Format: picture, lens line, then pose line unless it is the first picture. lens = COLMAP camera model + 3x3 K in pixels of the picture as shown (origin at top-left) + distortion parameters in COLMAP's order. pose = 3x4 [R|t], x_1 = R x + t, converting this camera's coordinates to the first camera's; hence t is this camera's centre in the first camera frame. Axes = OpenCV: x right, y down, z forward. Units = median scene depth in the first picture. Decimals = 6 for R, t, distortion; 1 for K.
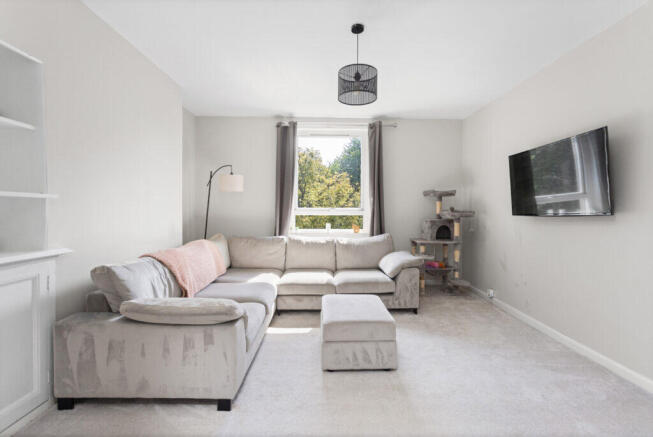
lens RADIAL K [[313.1, 0, 323.9], [0, 313.1, 214.4], [0, 0, 1]] dist [0.003520, 0.000206]
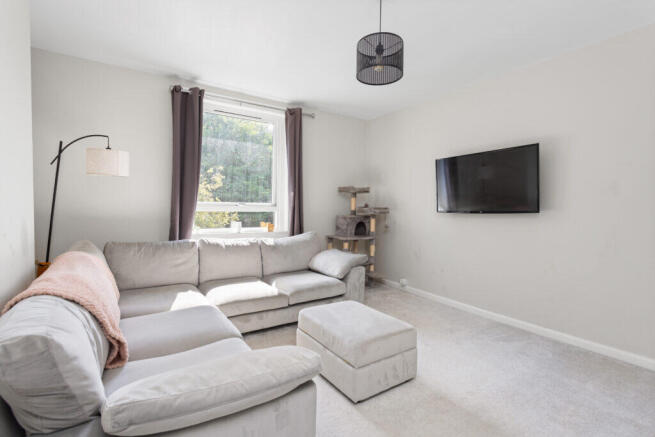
lens RADIAL K [[314.0, 0, 327.1], [0, 314.0, 218.5], [0, 0, 1]] dist [0.003520, 0.000206]
pose [[0.844195, -0.011627, 0.535910, -0.266254], [-0.004035, 0.999599, 0.028044, -0.003427], [-0.536021, -0.025837, 0.843809, 0.194761]]
